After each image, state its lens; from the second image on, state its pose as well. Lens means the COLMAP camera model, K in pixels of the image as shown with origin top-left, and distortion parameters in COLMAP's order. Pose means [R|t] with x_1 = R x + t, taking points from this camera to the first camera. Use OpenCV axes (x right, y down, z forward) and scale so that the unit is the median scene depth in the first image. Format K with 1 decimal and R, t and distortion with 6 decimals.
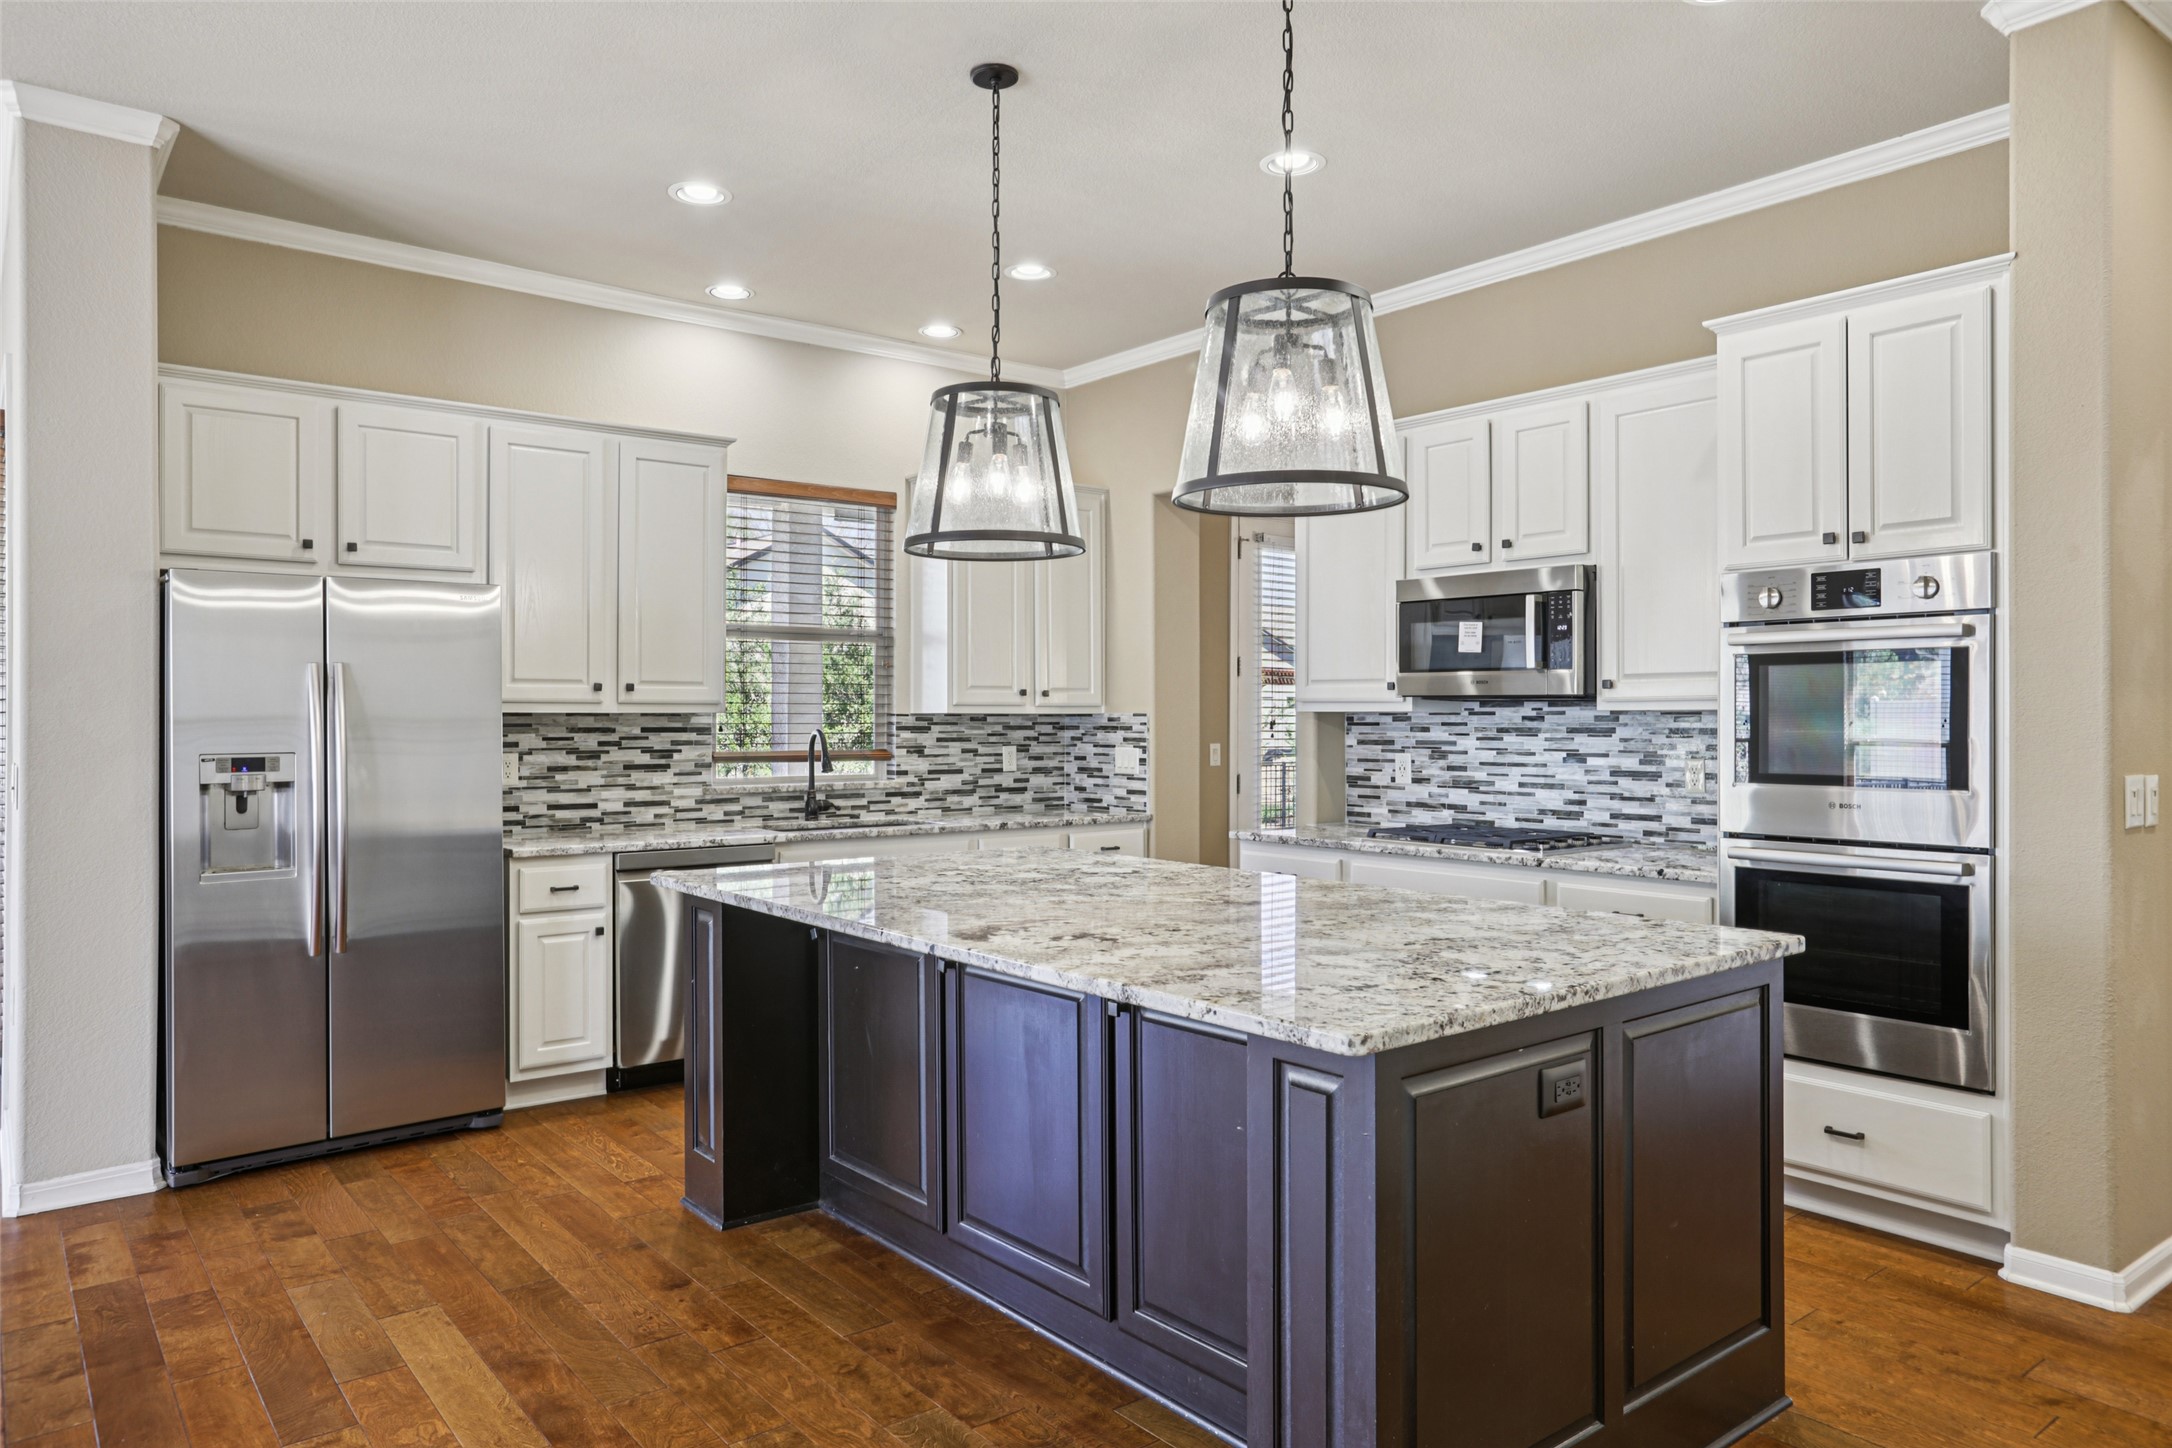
lens RADIAL K [[1450.6, 0, 1104.1], [0, 1450.6, 725.5], [0, 0, 1]] dist [-0.098459, -0.000279]
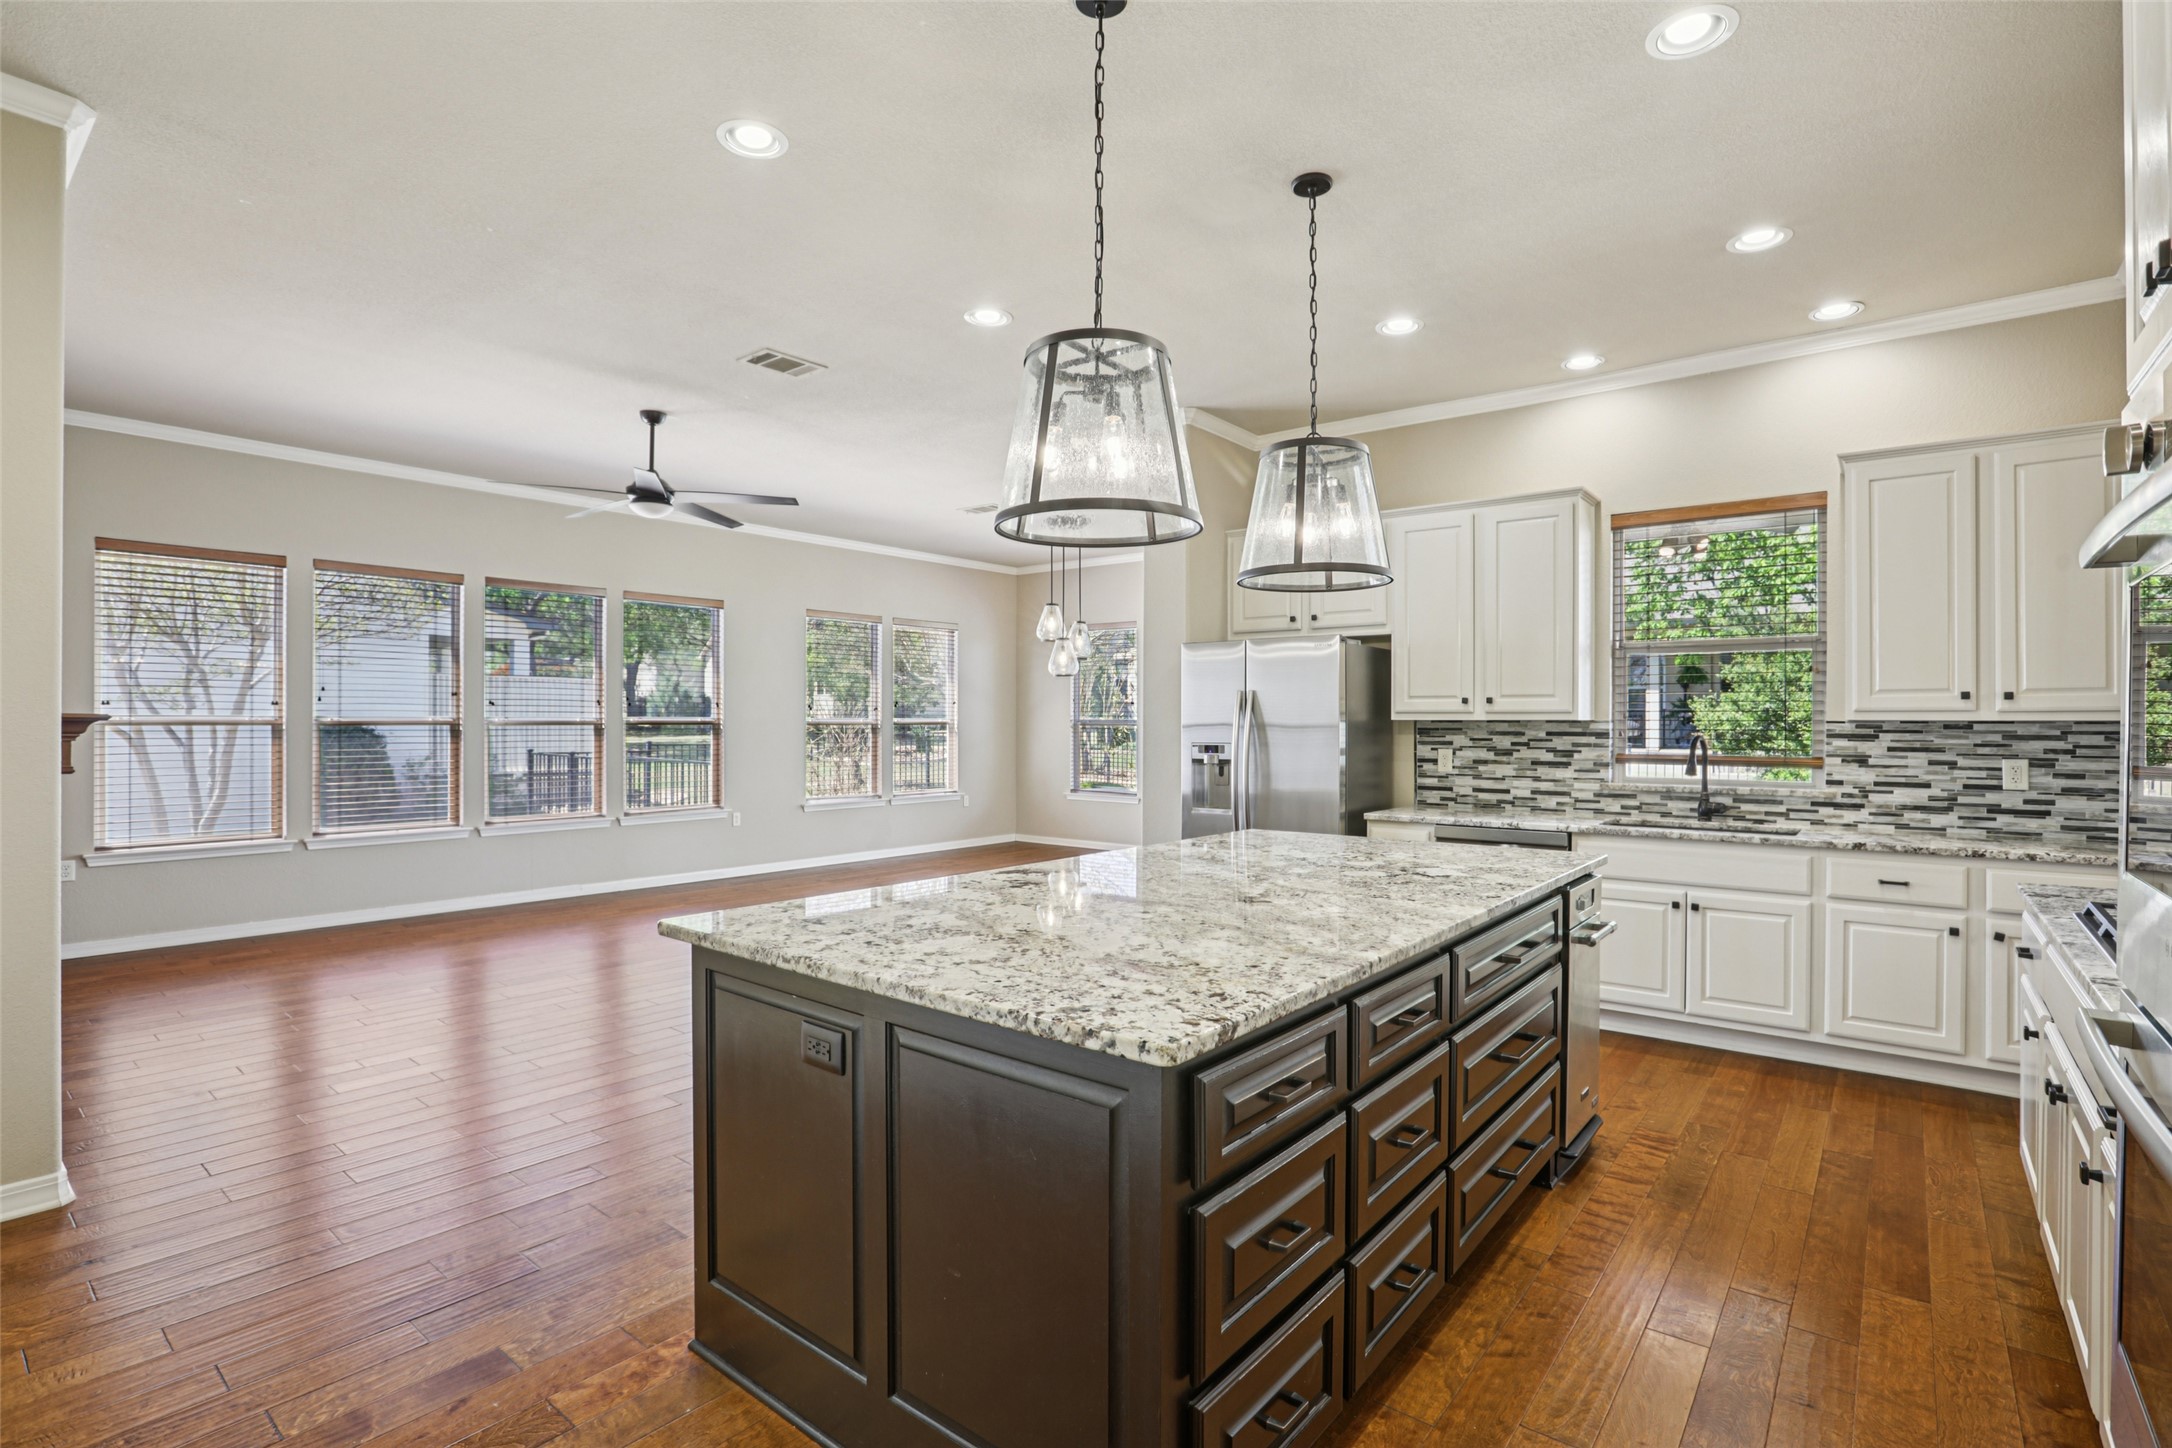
lens RADIAL K [[1042.8, 0, 1094.5], [0, 1042.8, 718.6], [0, 0, 1]] dist [0.001680, 0.000239]
pose [[0.200802, -0.002971, -0.979627, 0.502177], [-0.007084, 0.999965, -0.004484, -0.003363], [0.979606, 0.007840, 0.200774, 0.442135]]
